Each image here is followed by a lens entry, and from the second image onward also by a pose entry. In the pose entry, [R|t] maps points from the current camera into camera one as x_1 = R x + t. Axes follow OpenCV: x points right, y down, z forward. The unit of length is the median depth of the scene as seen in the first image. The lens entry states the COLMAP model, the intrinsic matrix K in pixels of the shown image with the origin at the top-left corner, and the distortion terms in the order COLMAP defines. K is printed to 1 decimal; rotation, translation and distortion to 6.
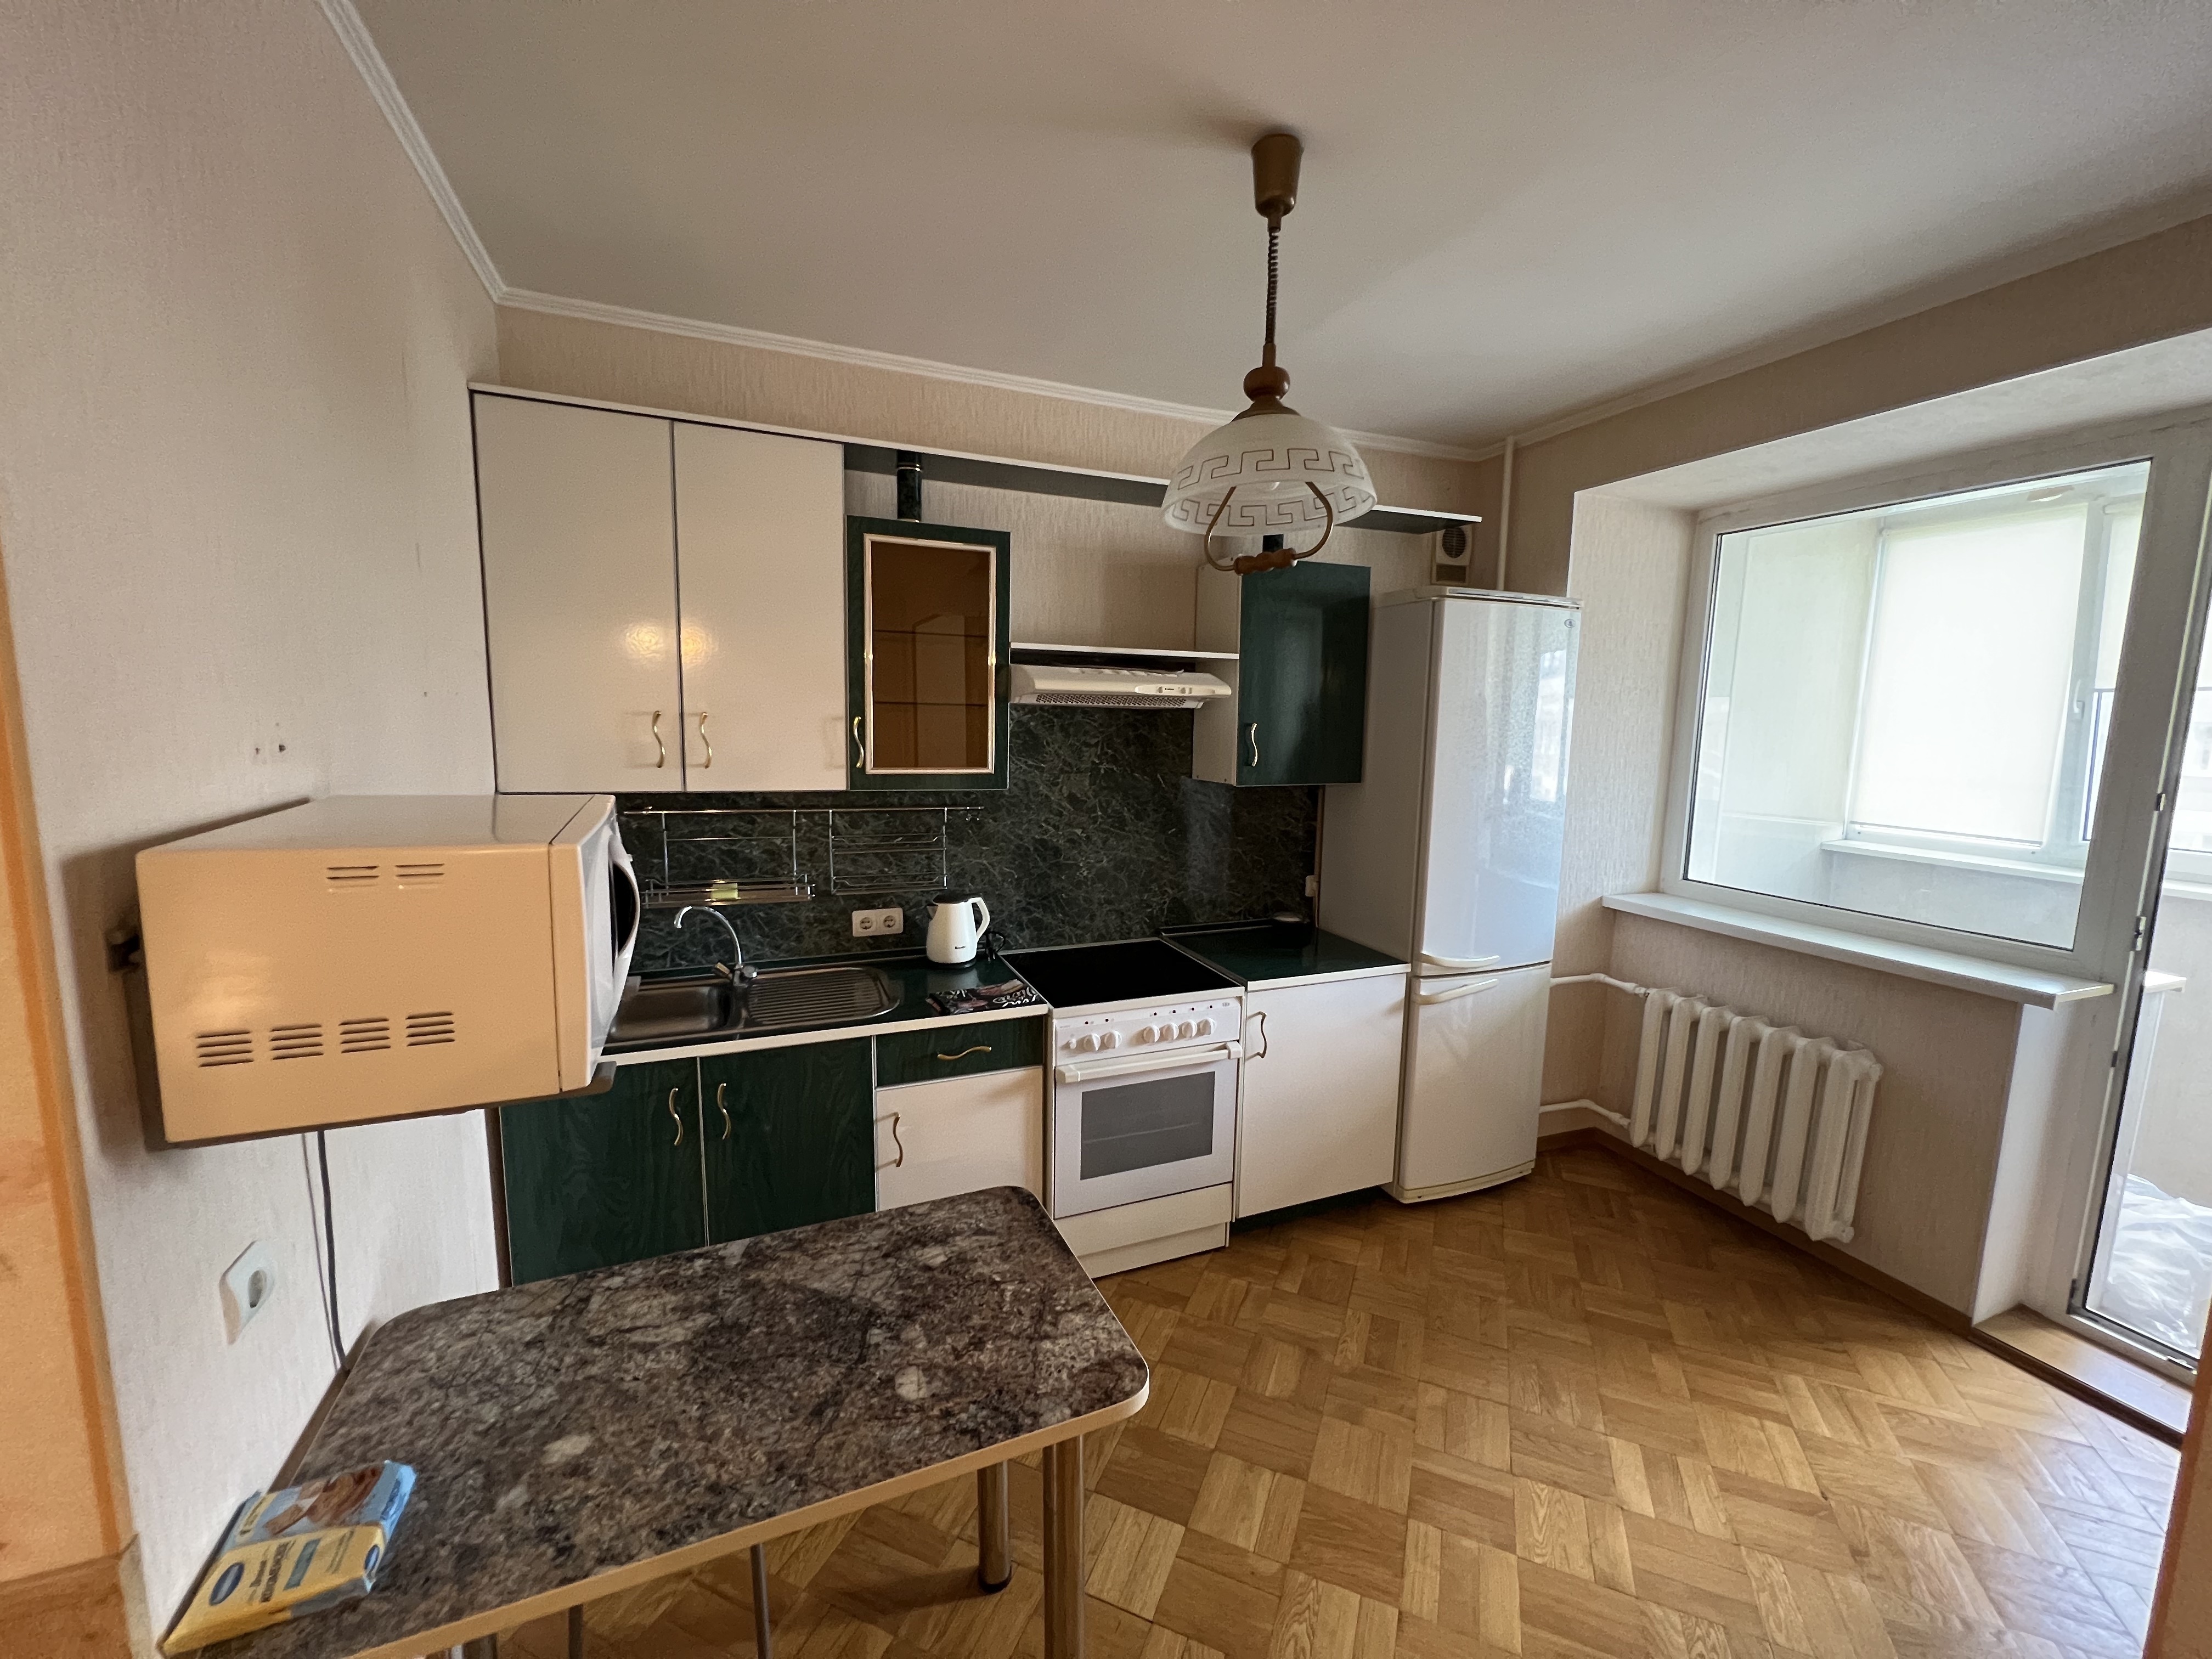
lens RADIAL K [[886.2, 0, 1111.2], [0, 886.2, 829.9], [0, 0, 1]] dist [-0.000823, 0.000267]
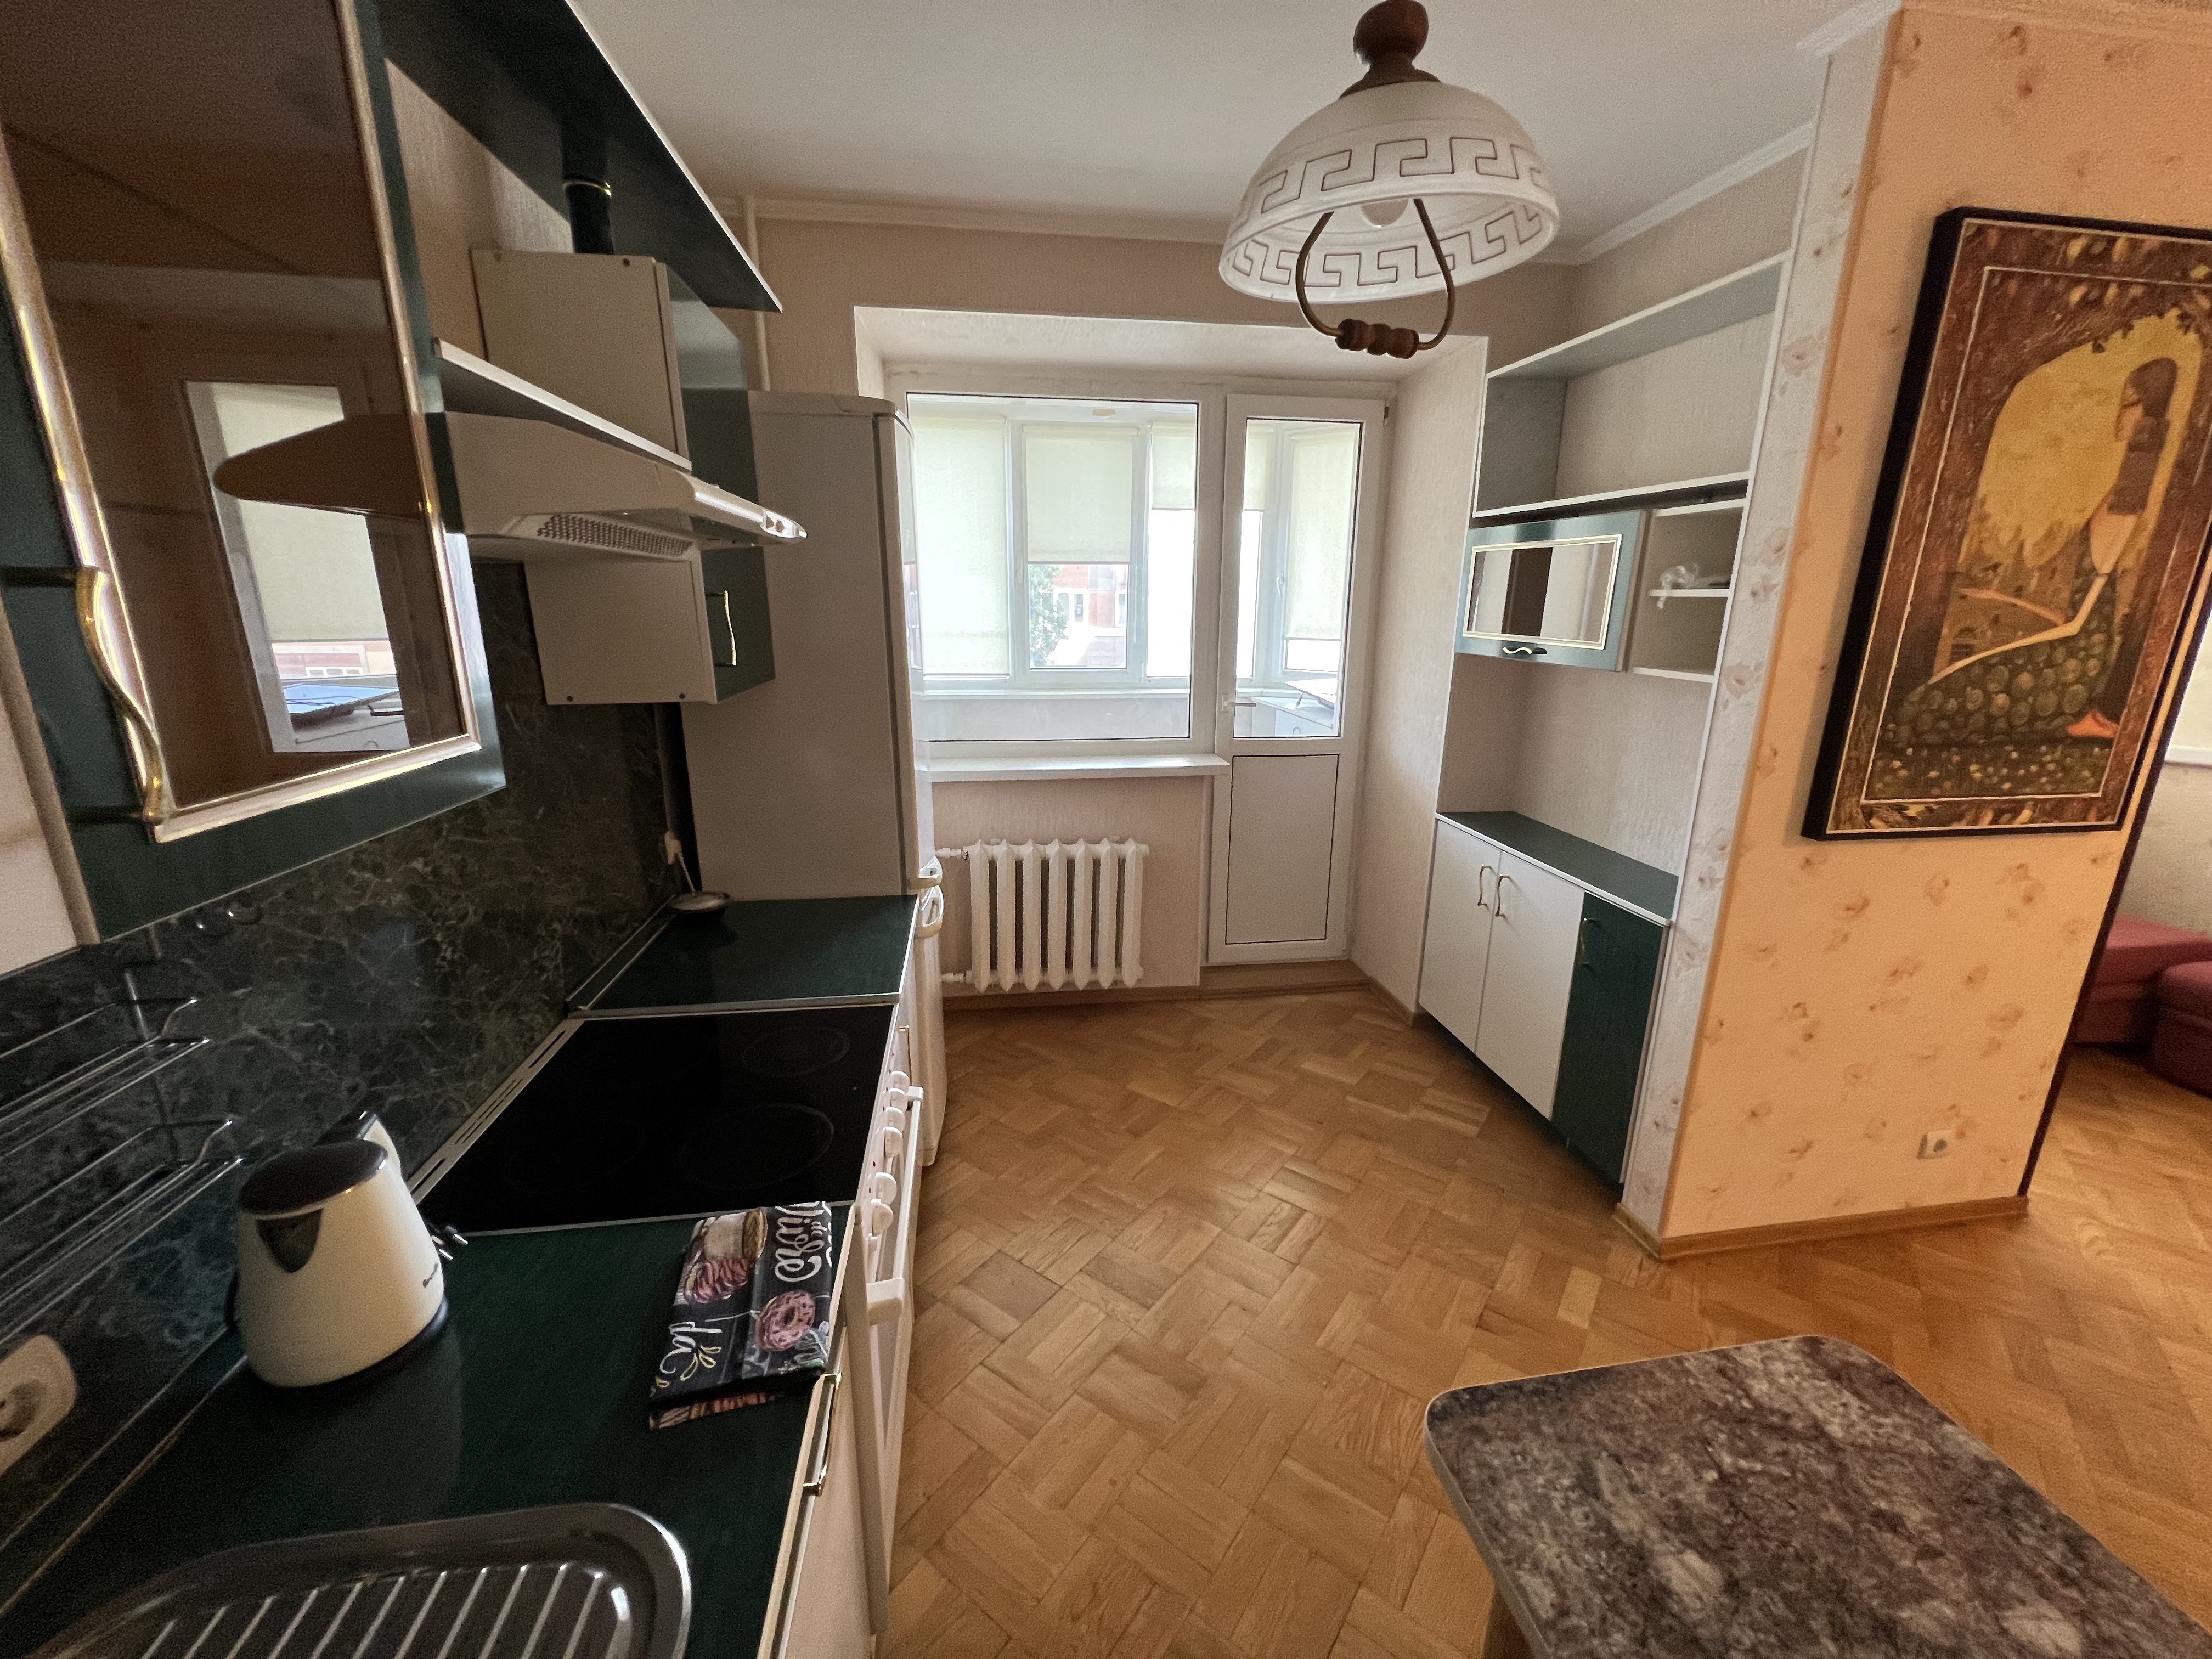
lens RADIAL K [[886.2, 0, 1105.9], [0, 886.2, 830.9], [0, 0, 1]] dist [-0.000823, 0.000267]
pose [[0.250427, -0.263672, 0.931538, -0.397663], [0.126651, 0.962852, 0.238487, -0.084524], [-0.959816, 0.058257, 0.274518, 0.679011]]
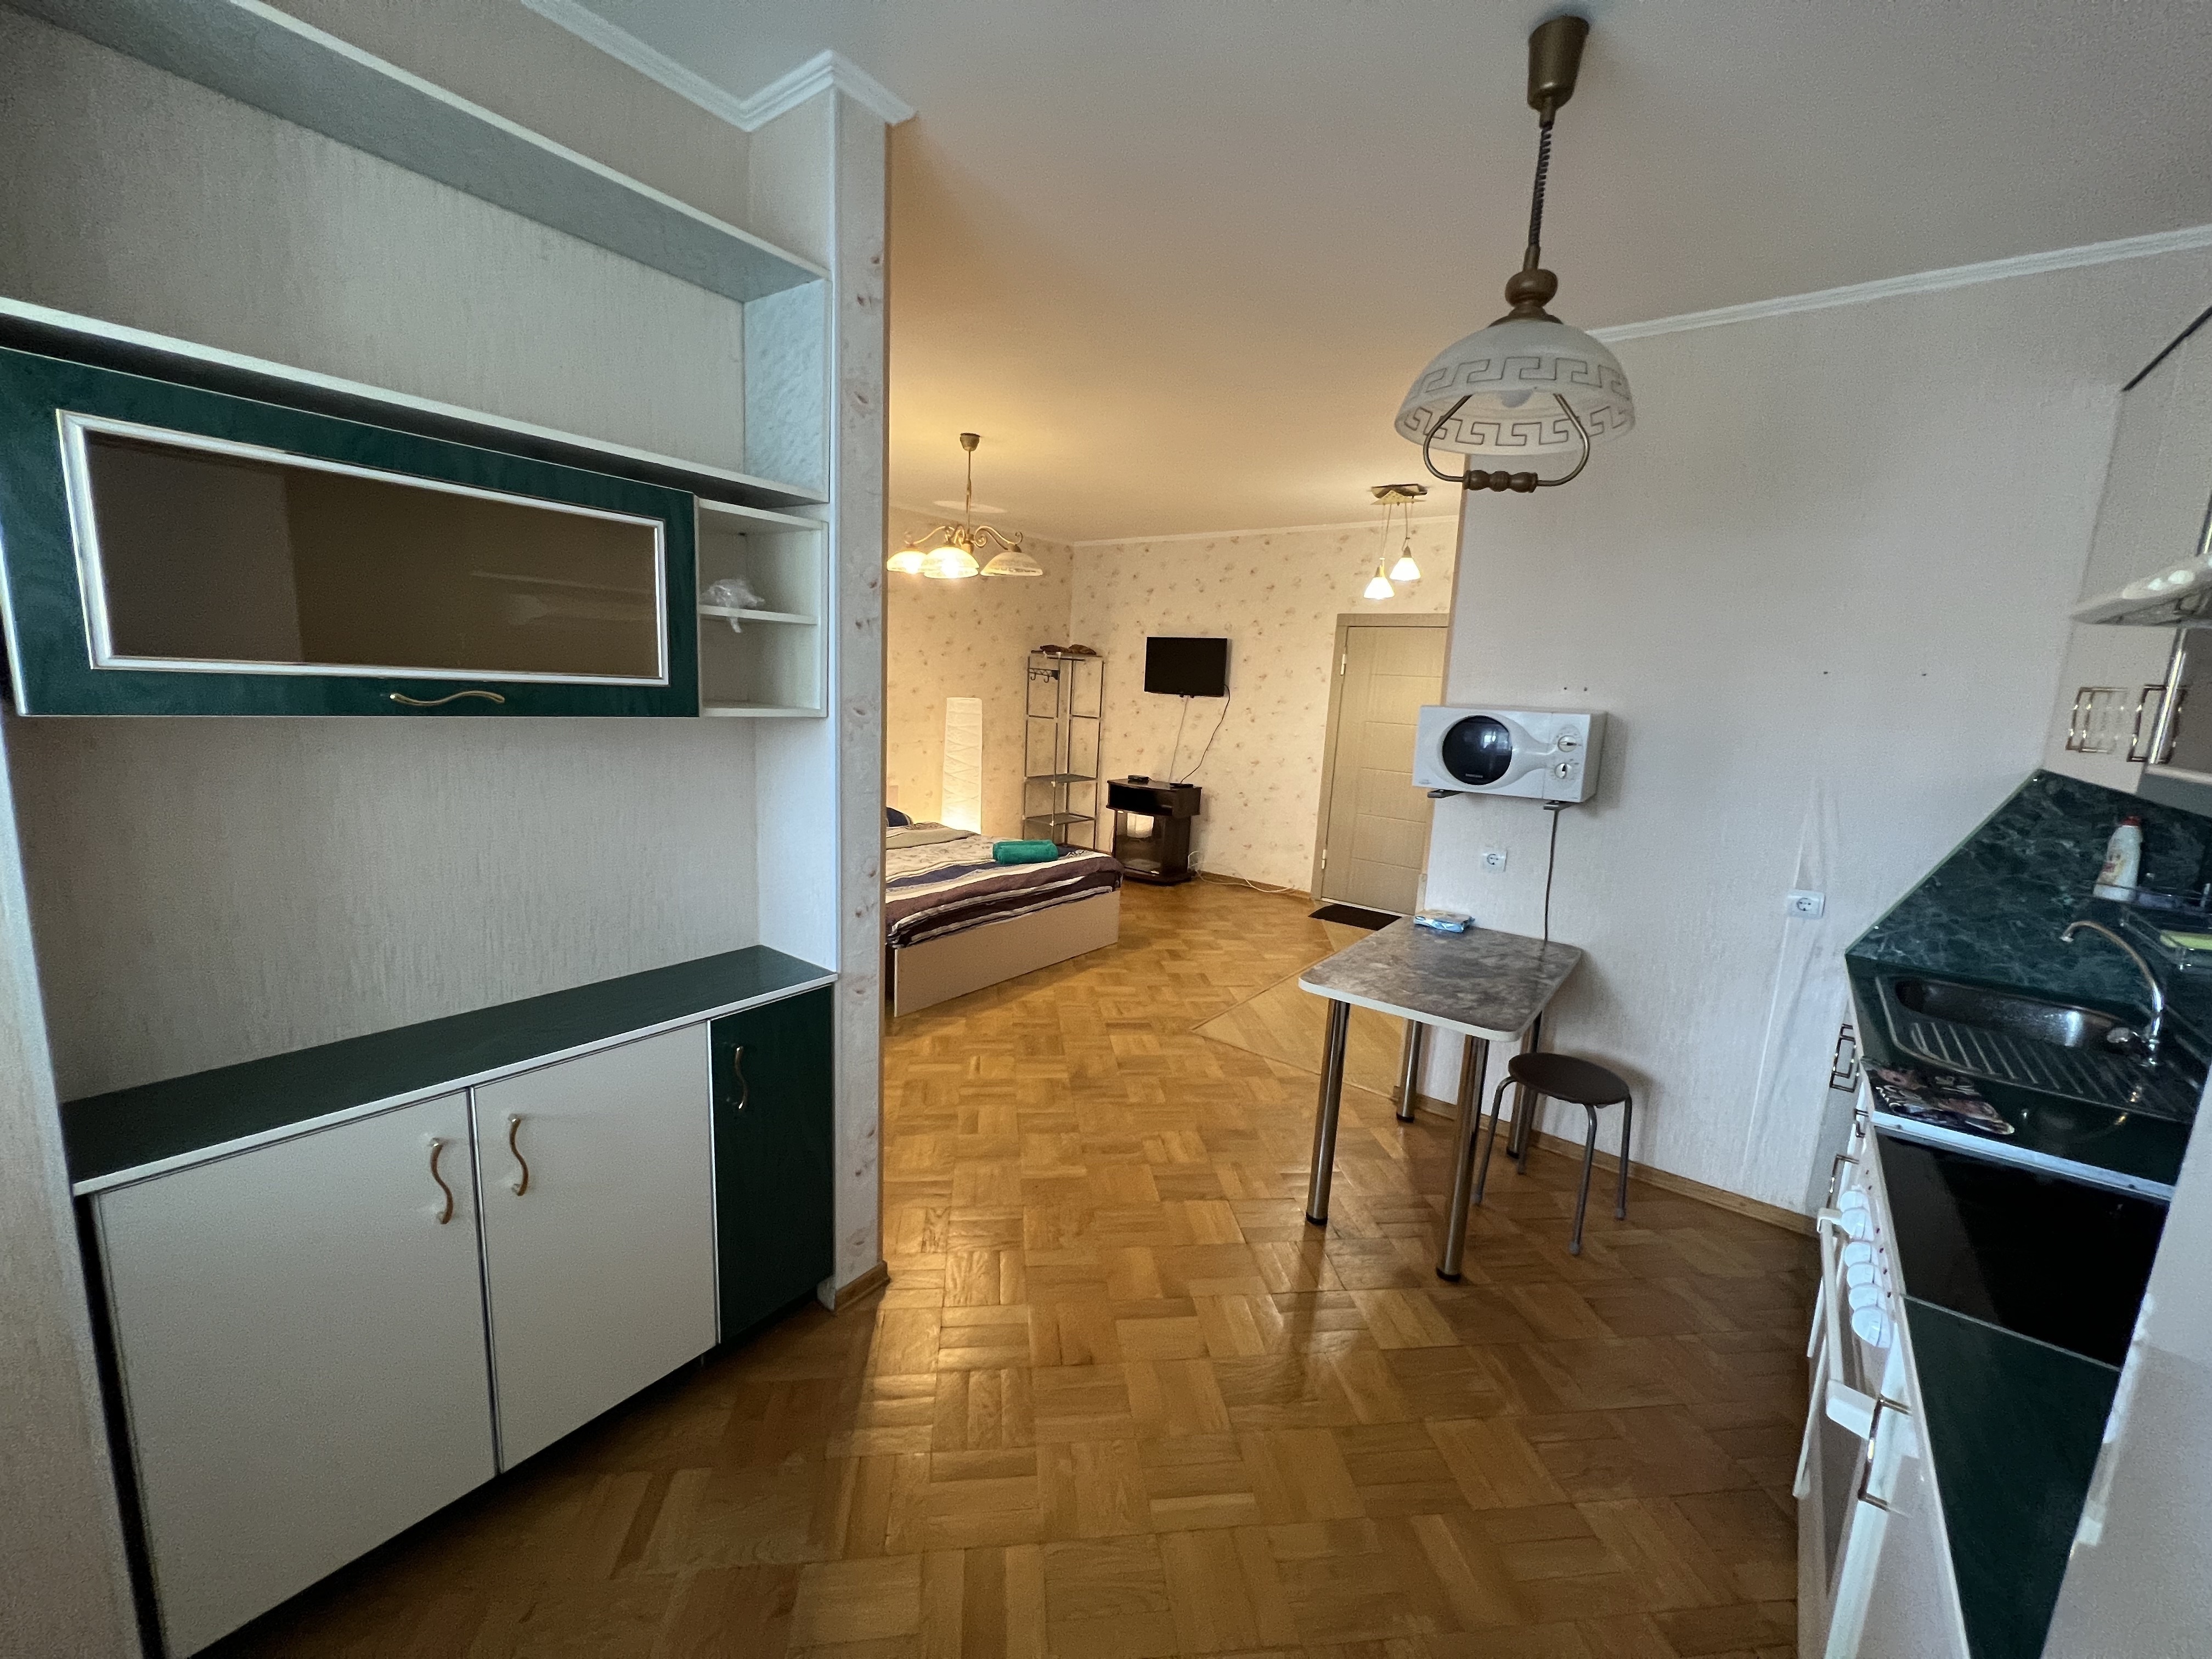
lens RADIAL K [[886.2, 0, 1108.5], [0, 886.2, 831.5], [0, 0, 1]] dist [-0.000823, 0.000267]
pose [[-0.866449, 0.024267, -0.498675, 0.680489], [-0.130480, 0.953098, 0.273090, -0.095920], [0.481914, 0.301686, -0.822645, 1.118583]]
